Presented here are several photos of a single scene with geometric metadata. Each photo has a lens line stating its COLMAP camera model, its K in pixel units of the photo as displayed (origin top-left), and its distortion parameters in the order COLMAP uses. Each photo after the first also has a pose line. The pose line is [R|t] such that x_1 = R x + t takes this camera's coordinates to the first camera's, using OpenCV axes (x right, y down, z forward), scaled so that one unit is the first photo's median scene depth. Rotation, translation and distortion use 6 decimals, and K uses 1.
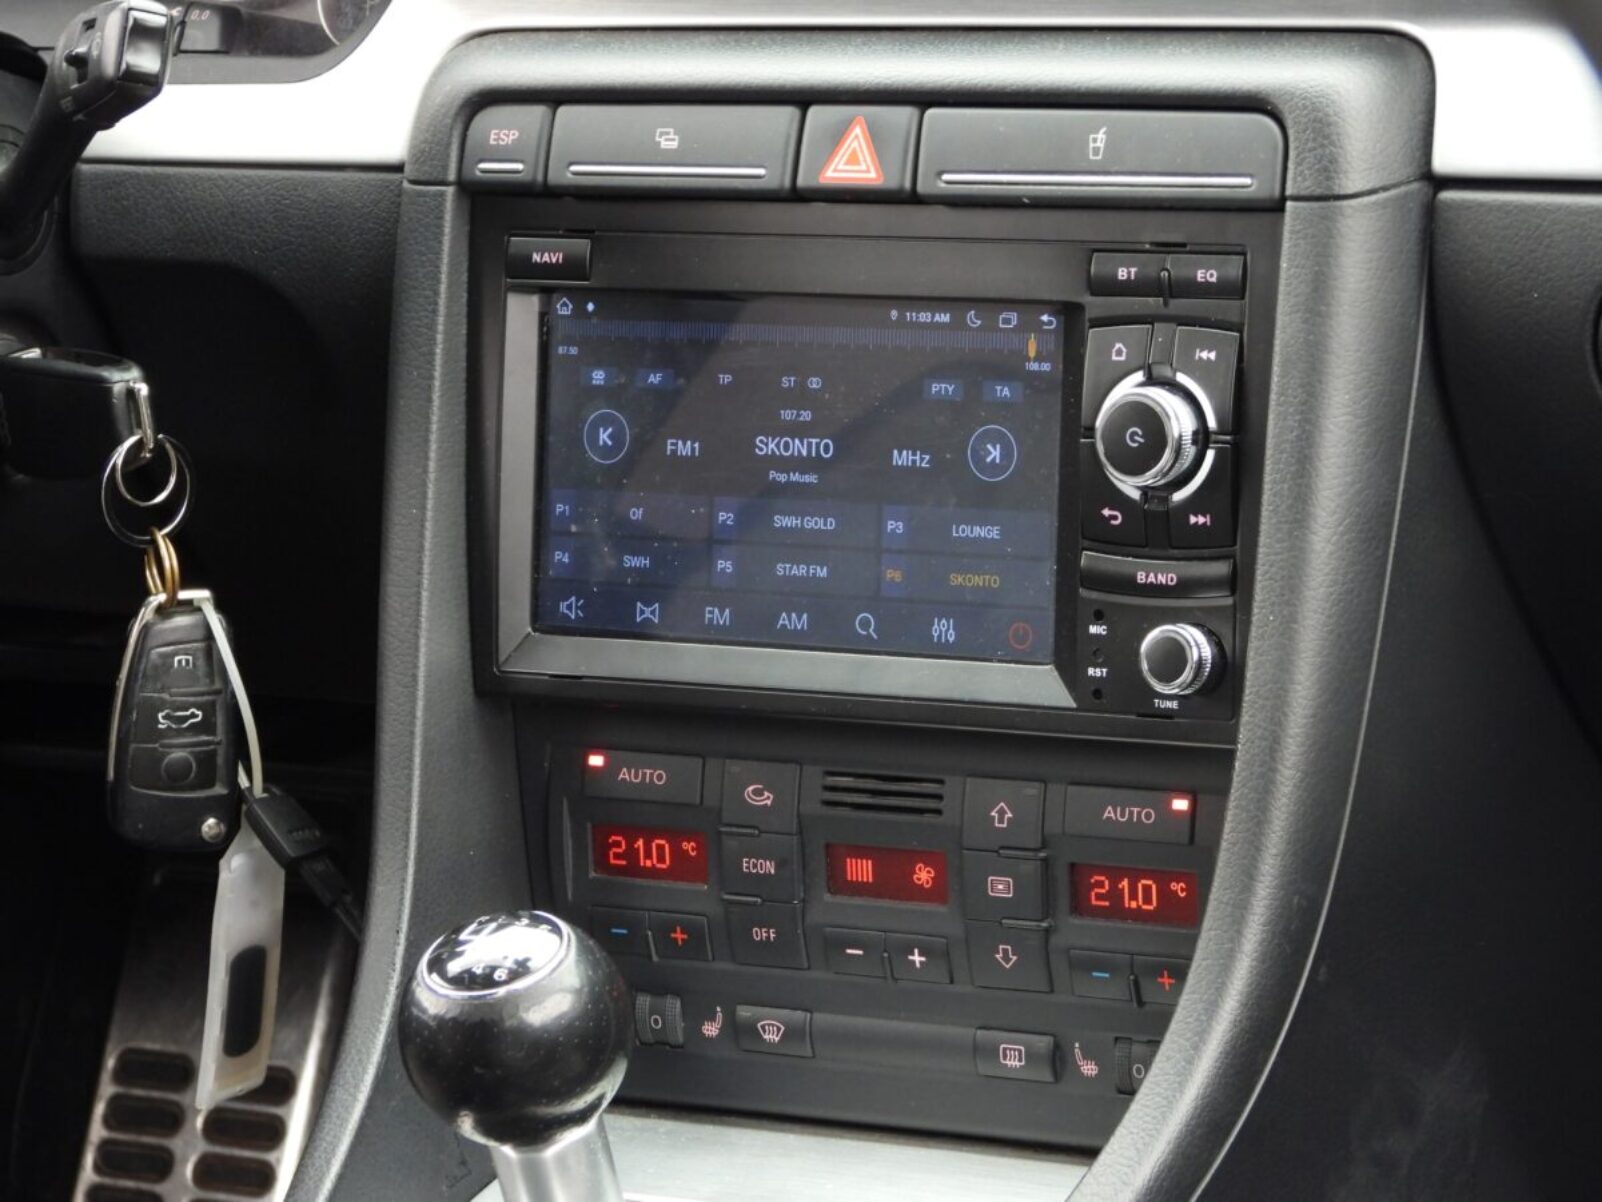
lens RADIAL K [[6298.3, 0, 802.4], [0, 6298.3, 606.0], [0, 0, 1]] dist [-0.137042, 0.000000]
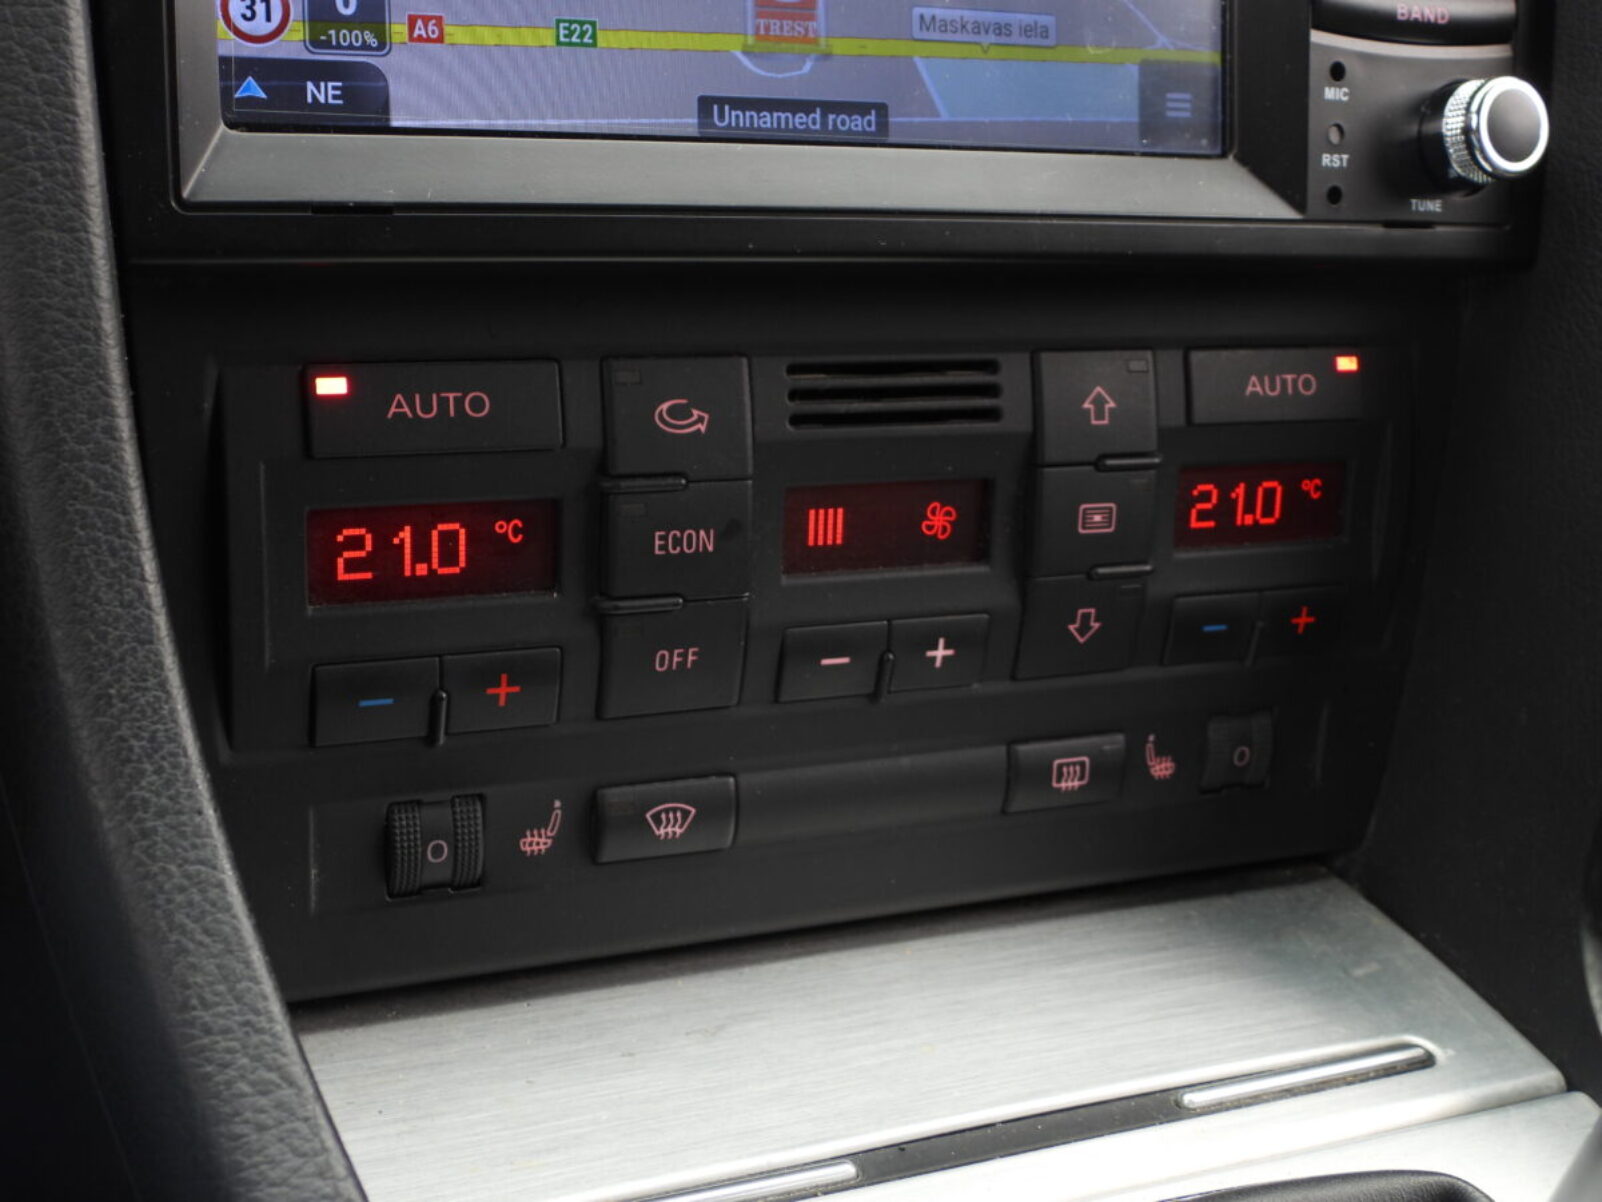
lens RADIAL K [[2077.8, 0, 805.5], [0, 2077.8, 593.9], [0, 0, 1]] dist [-0.040022, 0.000000]
pose [[0.534911, -0.129713, 0.834892, -0.160778], [0.076241, 0.991524, 0.105201, 0.027204], [-0.841462, 0.007380, 0.540266, 0.896658]]
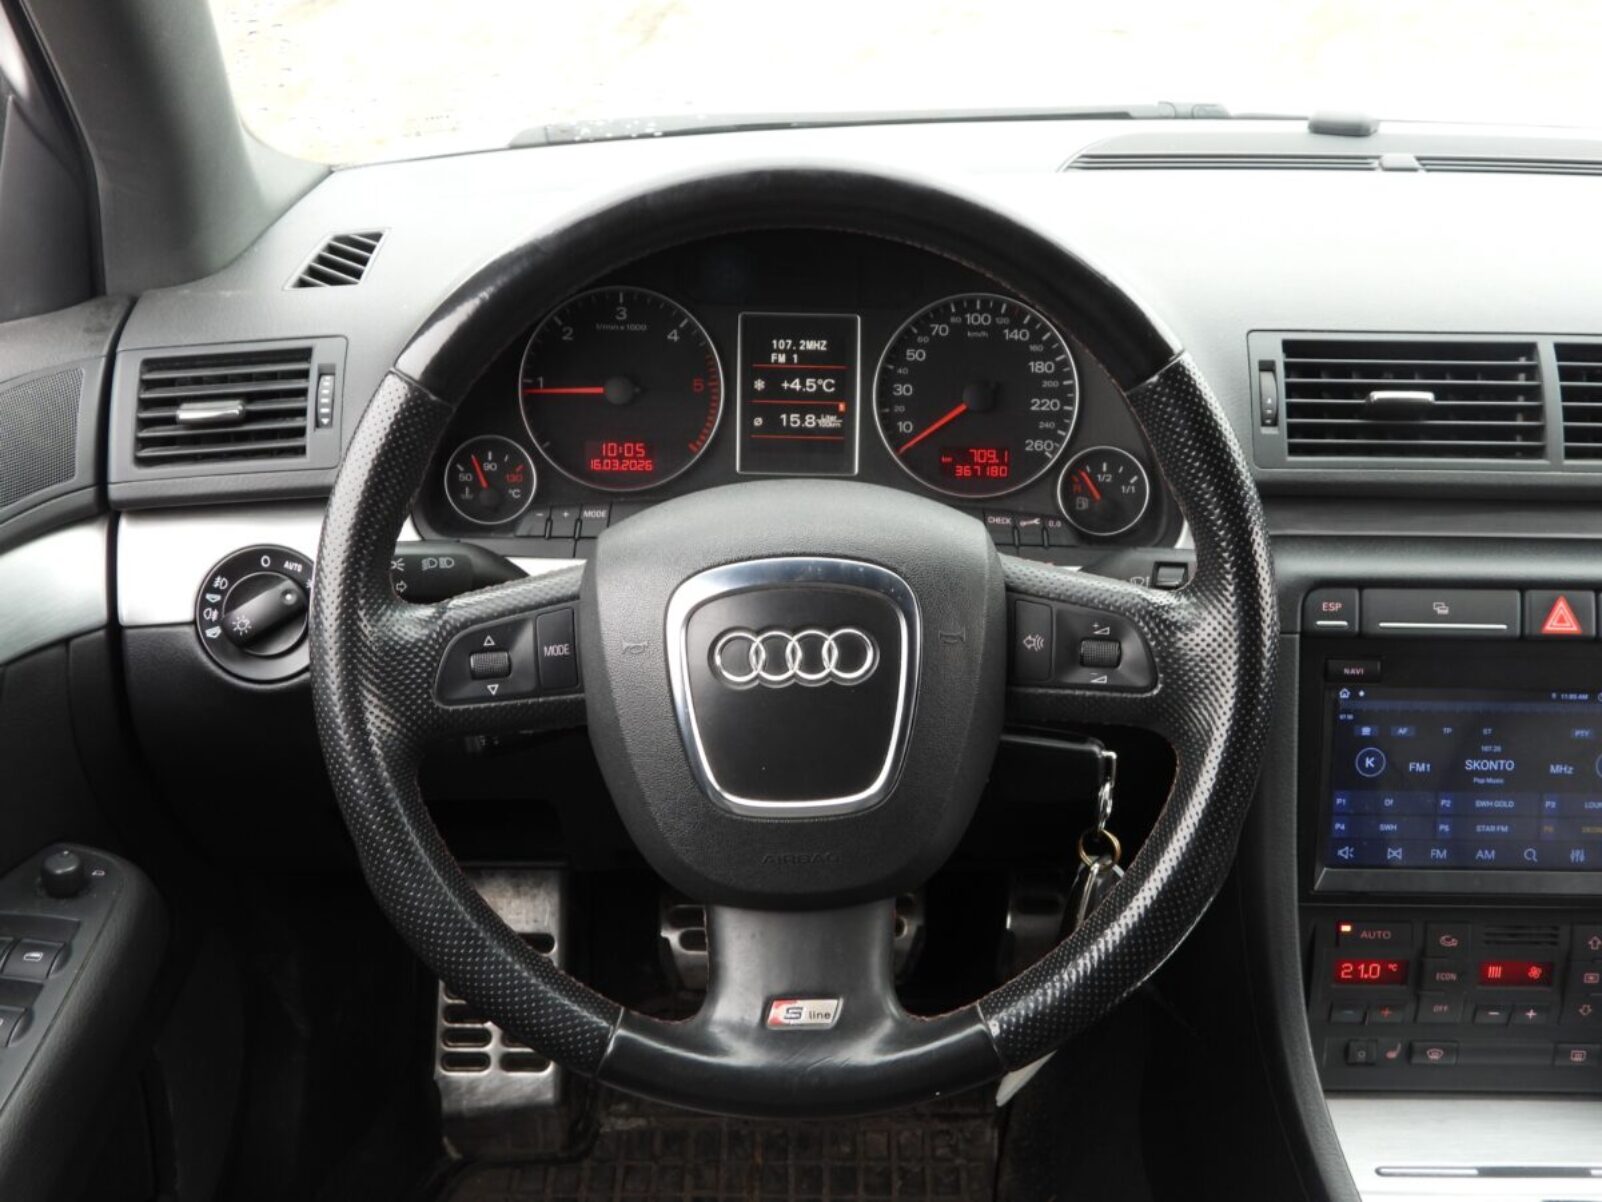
lens RADIAL K [[1914.9, 0, 804.3], [0, 1914.9, 596.9], [0, 0, 1]] dist [-0.019791, 0.000000]
pose [[0.844627, -0.089996, 0.527737, -0.471772], [0.035121, 0.992960, 0.113123, -0.147087], [-0.534202, -0.077012, 0.841842, 0.630195]]
